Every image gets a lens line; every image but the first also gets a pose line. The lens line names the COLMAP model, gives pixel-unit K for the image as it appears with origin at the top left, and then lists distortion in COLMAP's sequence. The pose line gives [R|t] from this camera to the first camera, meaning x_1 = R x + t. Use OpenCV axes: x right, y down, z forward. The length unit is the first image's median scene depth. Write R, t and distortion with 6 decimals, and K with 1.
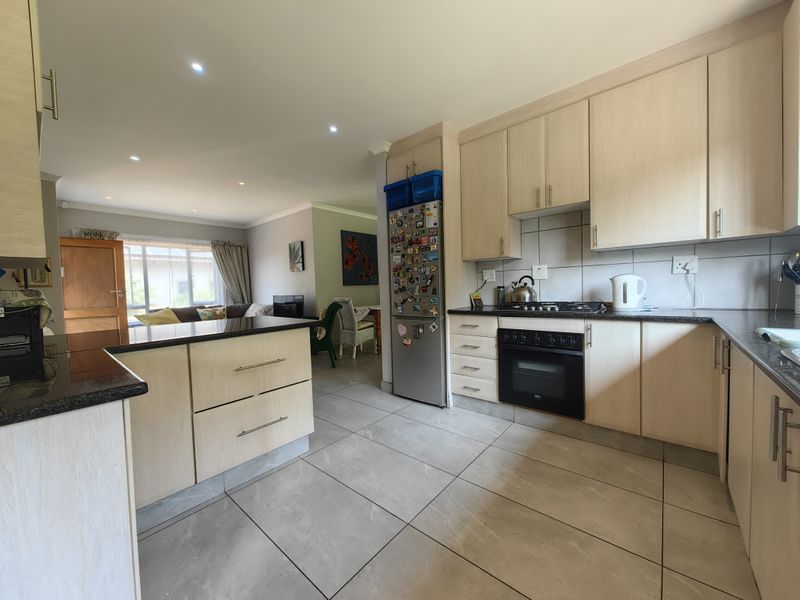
lens RADIAL K [[308.5, 0, 397.5], [0, 308.5, 299.1], [0, 0, 1]] dist [0.002074, -0.000134]
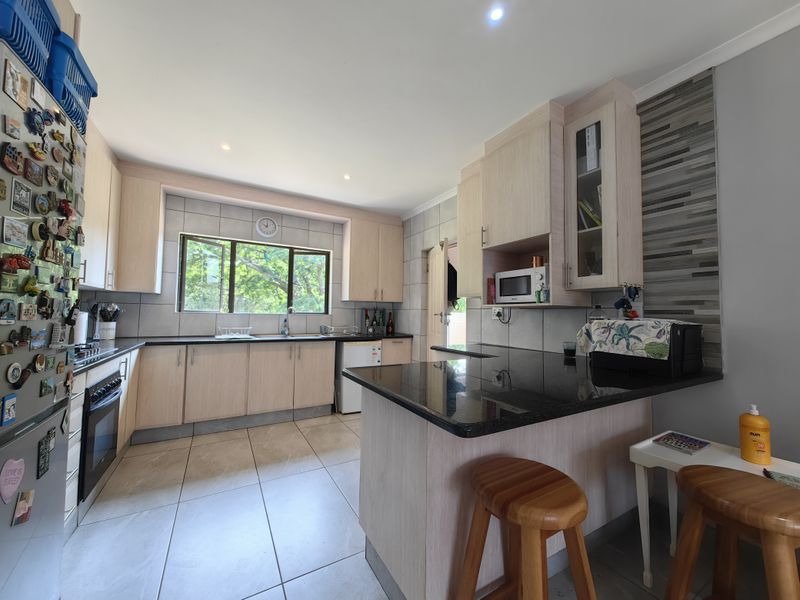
lens RADIAL K [[308.5, 0, 397.5], [0, 308.5, 299.1], [0, 0, 1]] dist [0.002074, -0.000134]
pose [[-0.942176, 0.034014, 0.333388, -0.238265], [0.029840, 0.999399, -0.017636, -0.028915], [-0.333787, -0.006668, -0.942625, 0.643343]]
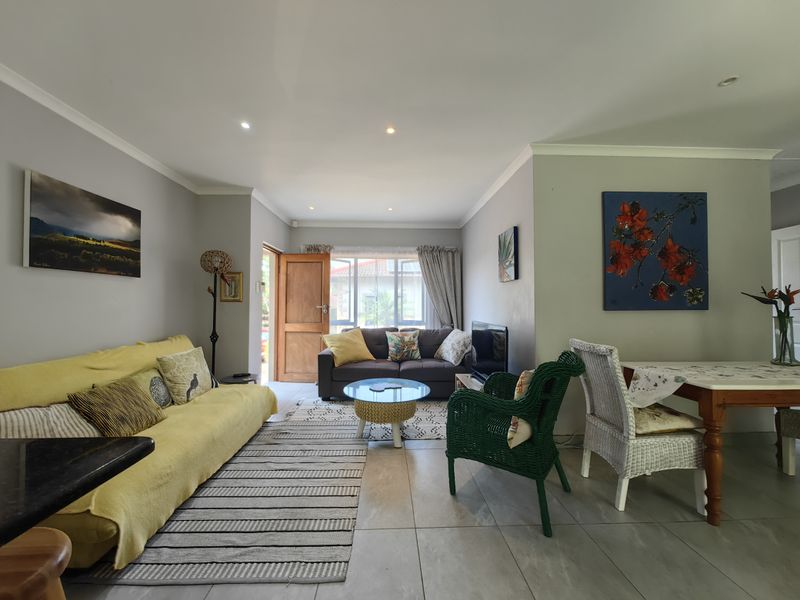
lens RADIAL K [[308.5, 0, 397.5], [0, 308.5, 299.1], [0, 0, 1]] dist [0.002074, -0.000134]
pose [[0.678709, 0.018092, -0.734184, -0.048625], [-0.052703, 0.998319, -0.024121, -0.034406], [0.732513, 0.055065, 0.678522, 0.481749]]
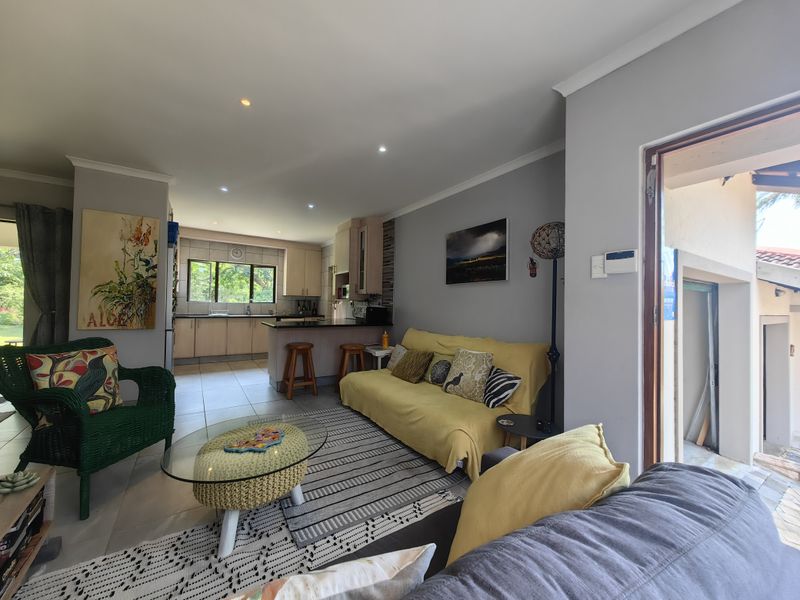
lens RADIAL K [[308.5, 0, 397.5], [0, 308.5, 299.1], [0, 0, 1]] dist [0.002074, -0.000134]
pose [[-0.962475, 0.016186, 0.270888, -0.675452], [0.021719, 0.999612, 0.017439, -0.039305], [-0.270501, 0.022668, -0.962453, 1.096062]]
